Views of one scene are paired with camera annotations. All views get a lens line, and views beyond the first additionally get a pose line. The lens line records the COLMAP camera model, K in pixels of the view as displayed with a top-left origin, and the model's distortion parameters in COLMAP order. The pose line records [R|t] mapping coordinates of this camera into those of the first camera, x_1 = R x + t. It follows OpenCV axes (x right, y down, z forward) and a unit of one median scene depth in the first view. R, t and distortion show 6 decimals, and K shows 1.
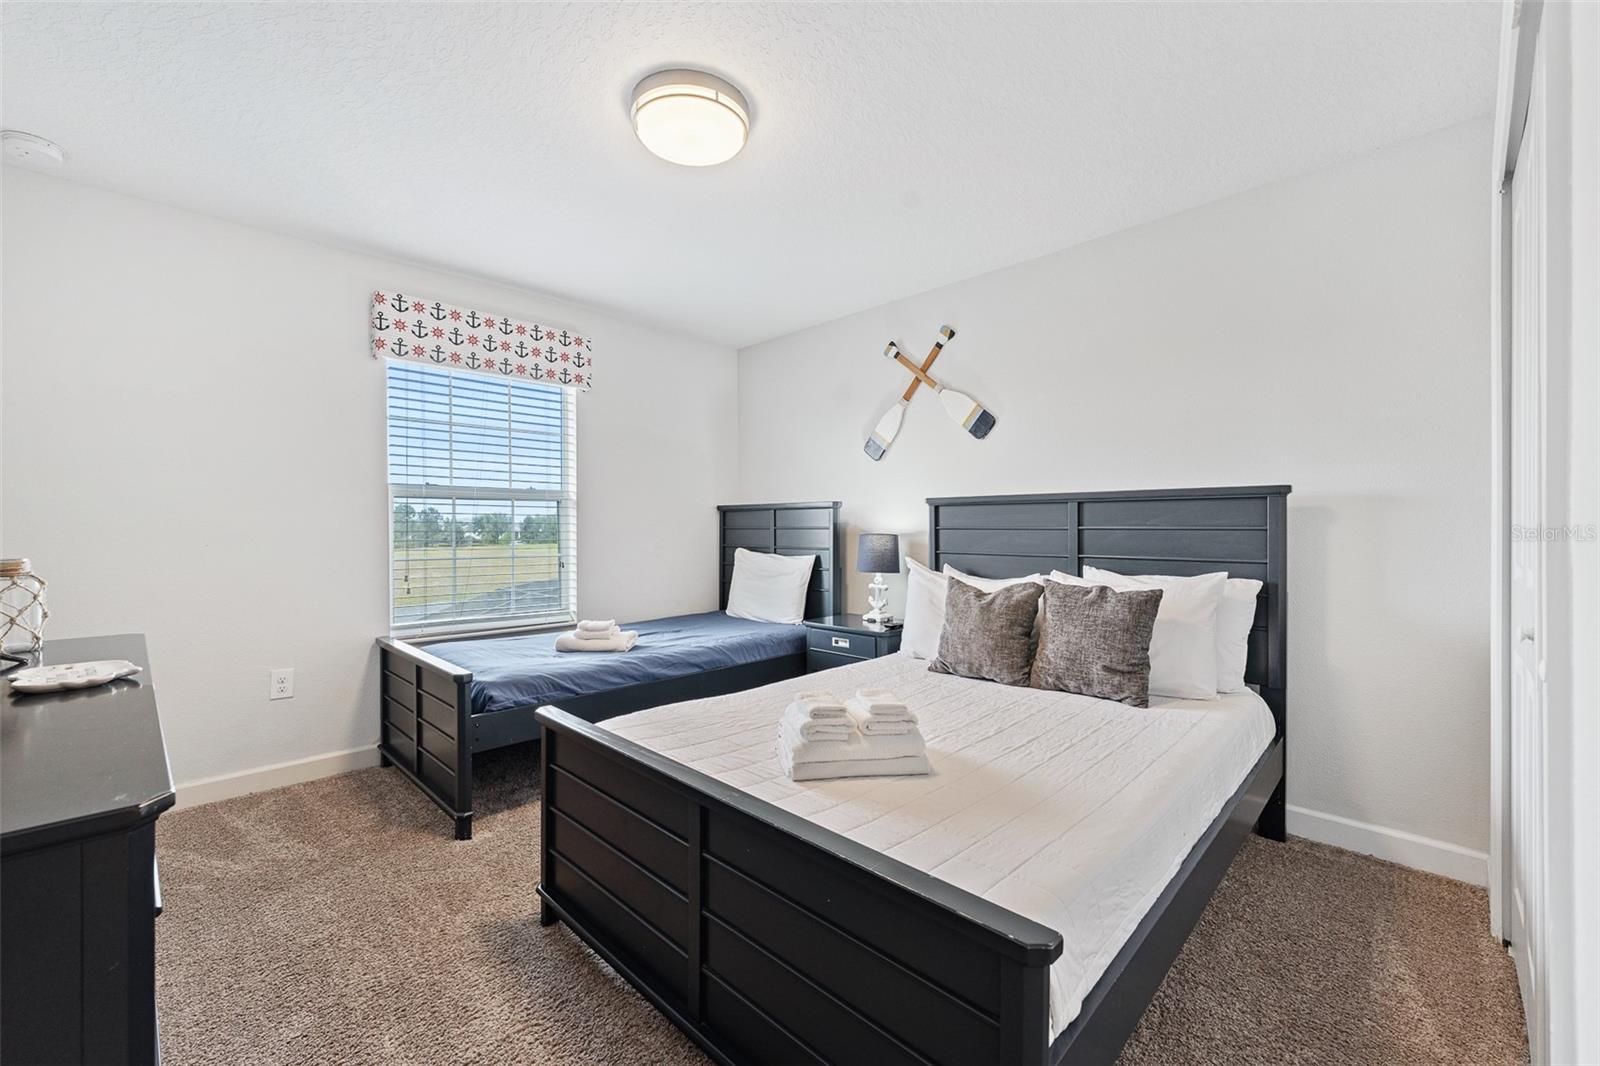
lens RADIAL K [[654.3, 0, 790.7], [0, 654.3, 525.6], [0, 0, 1]] dist [-0.001365, -0.000203]
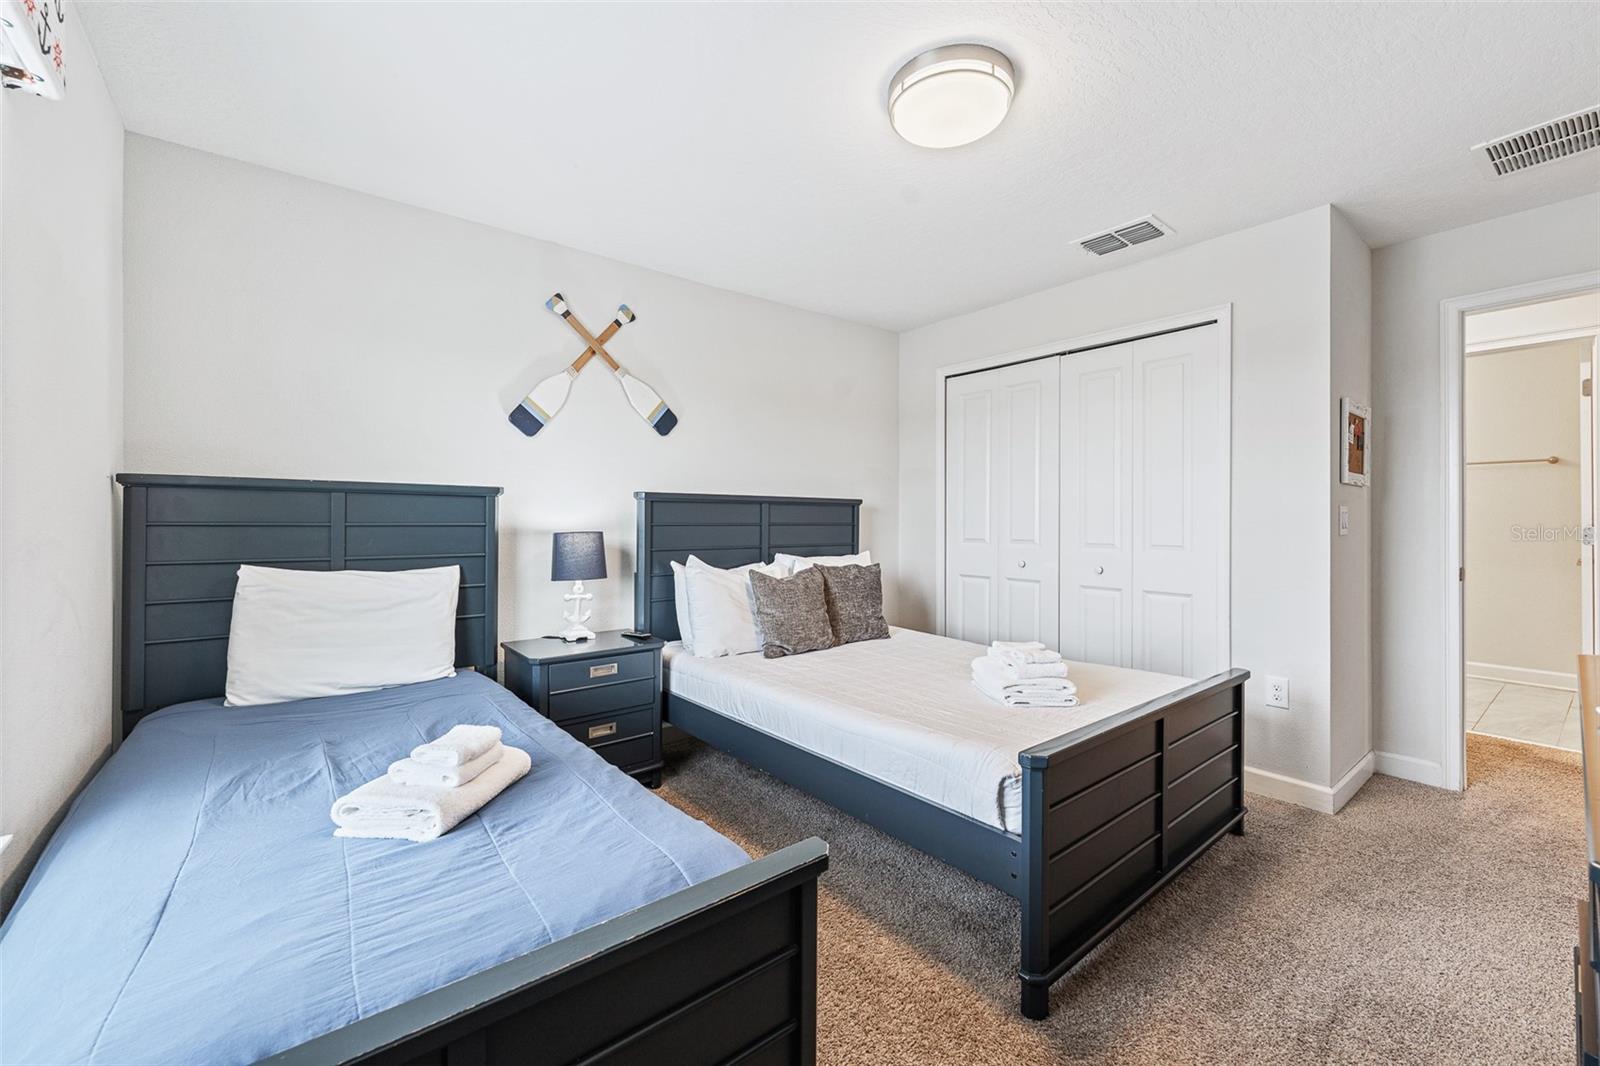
lens RADIAL K [[654.3, 0, 790.7], [0, 654.3, 525.6], [0, 0, 1]] dist [-0.001365, -0.000203]
pose [[0.092796, -0.001516, 0.995684, -0.663345], [-0.002598, 0.999995, 0.001765, 0.003229], [-0.995682, -0.002750, 0.092792, 0.681601]]
